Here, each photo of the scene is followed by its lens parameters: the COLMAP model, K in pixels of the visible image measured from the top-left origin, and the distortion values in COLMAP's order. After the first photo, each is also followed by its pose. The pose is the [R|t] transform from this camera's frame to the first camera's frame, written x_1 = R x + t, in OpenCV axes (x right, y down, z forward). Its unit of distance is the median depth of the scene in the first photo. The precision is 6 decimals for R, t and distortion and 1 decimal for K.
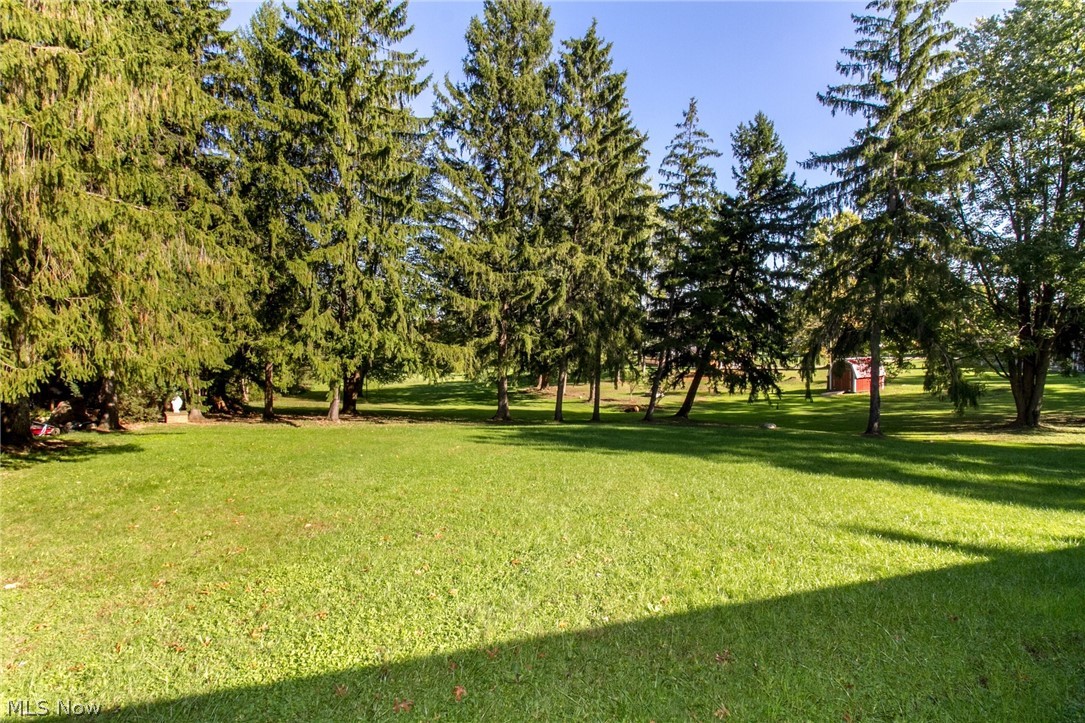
lens RADIAL K [[508.1, 0, 540.0], [0, 508.1, 358.4], [0, 0, 1]] dist [0.002078, -0.011340]
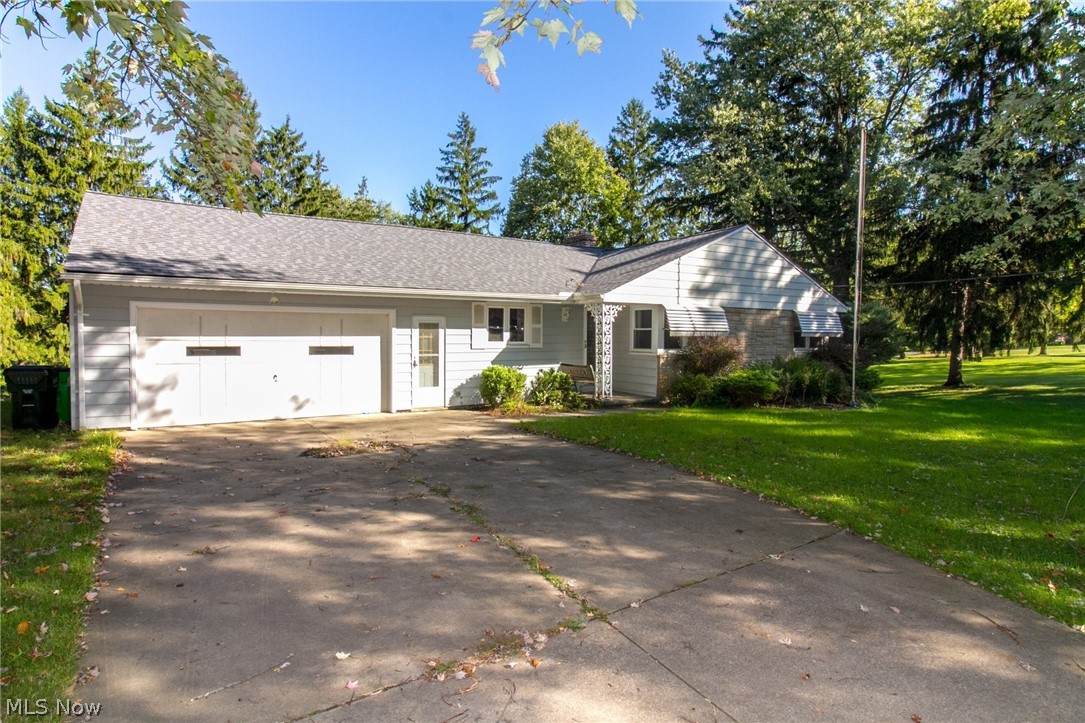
lens RADIAL K [[631.8, 0, 542.5], [0, 631.8, 364.6], [0, 0, 1]] dist [0.003978, -0.001770]
pose [[0.966675, -0.005734, 0.255941, 0.395316], [0.000316, 0.999775, 0.021205, -0.019148], [-0.256005, -0.020418, 0.966460, -1.054374]]
